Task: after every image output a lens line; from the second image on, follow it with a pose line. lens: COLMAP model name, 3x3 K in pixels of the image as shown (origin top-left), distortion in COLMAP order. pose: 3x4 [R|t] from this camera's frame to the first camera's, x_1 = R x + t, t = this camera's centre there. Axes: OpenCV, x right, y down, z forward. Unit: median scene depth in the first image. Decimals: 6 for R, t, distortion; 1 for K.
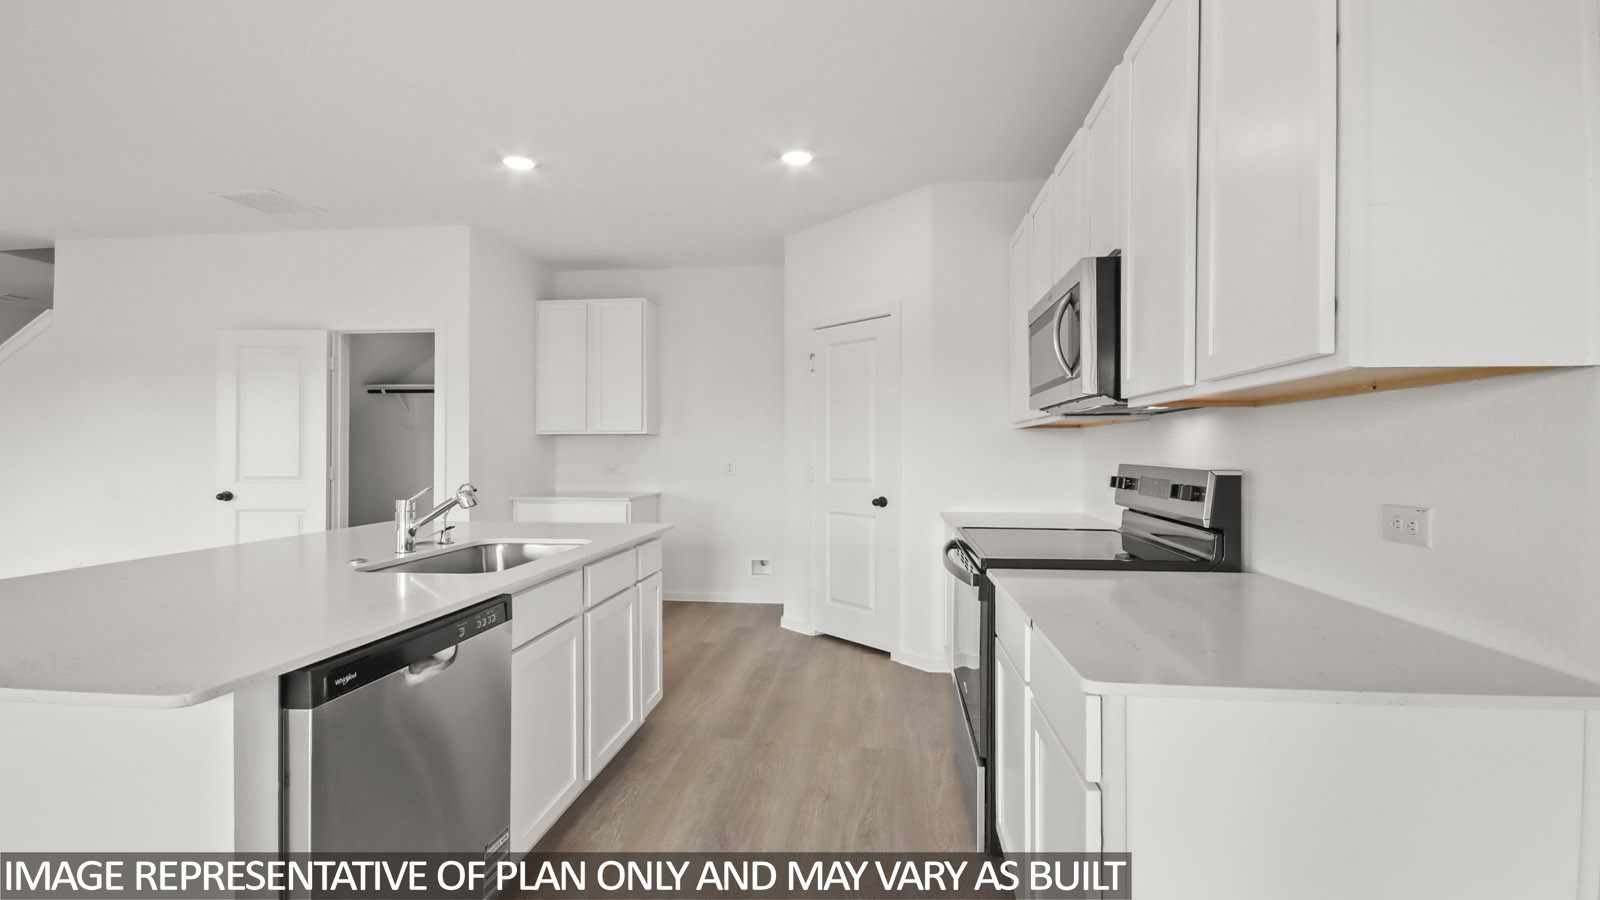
lens RADIAL K [[750.6, 0, 761.3], [0, 750.6, 445.8], [0, 0, 1]] dist [-0.000108, 0.000005]
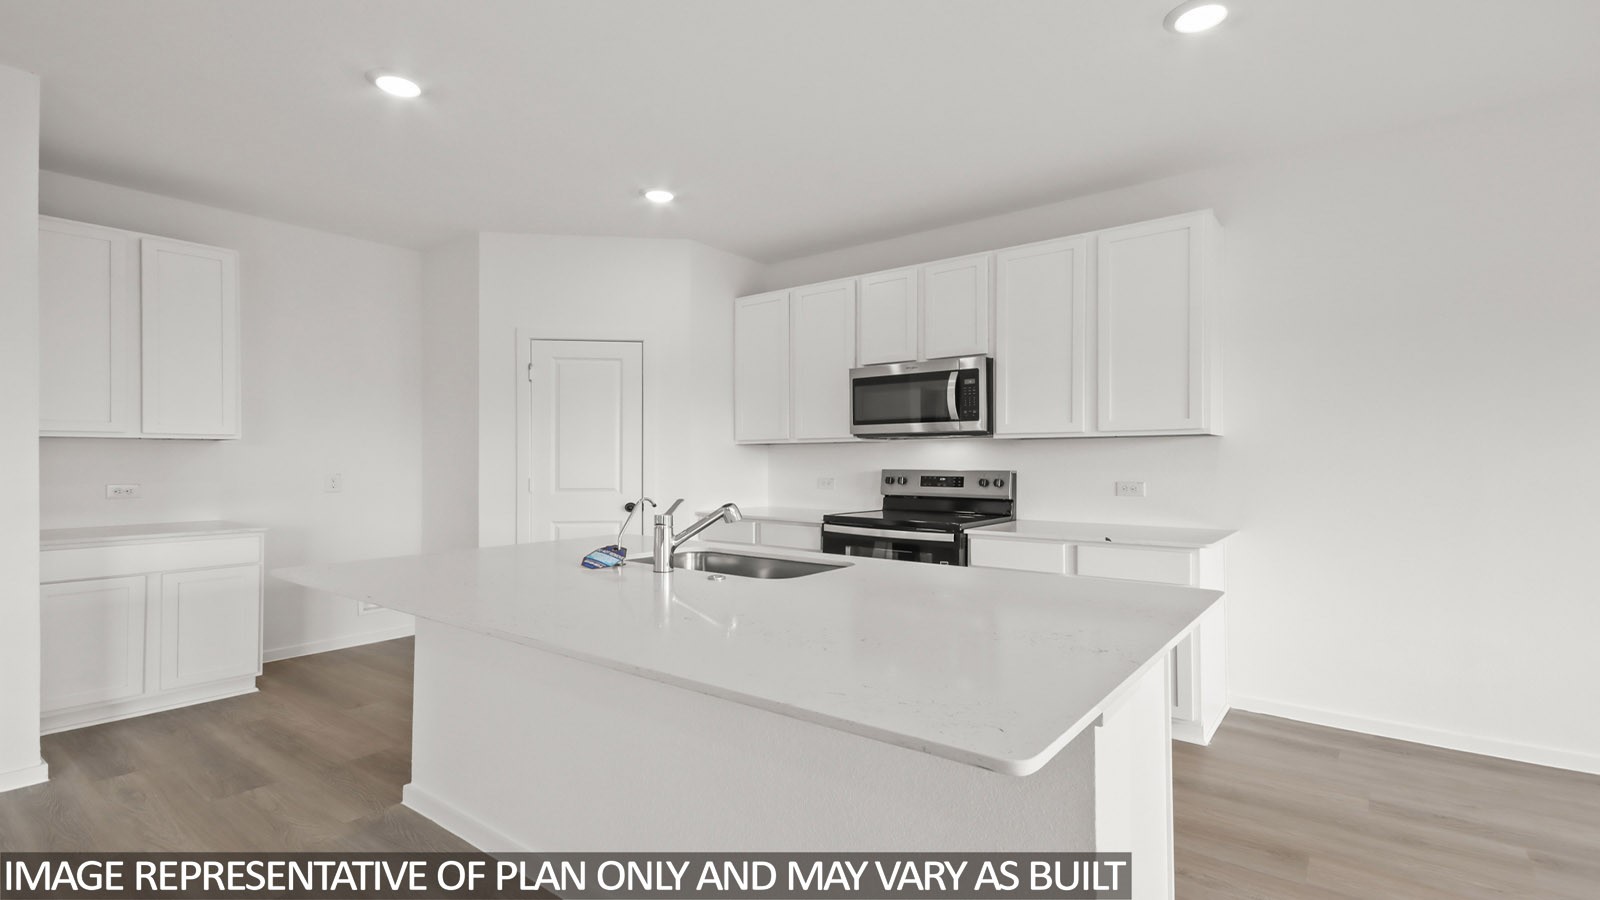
lens RADIAL K [[770.0, 0, 800.0], [0, 770.0, 450.0], [0, 0, 1]] dist [0.001154, 0.000121]
pose [[0.477757, 0.009132, 0.878444, -0.726091], [-0.003010, 0.999957, -0.008758, -0.001478], [-0.878487, 0.001540, 0.477764, 0.228506]]
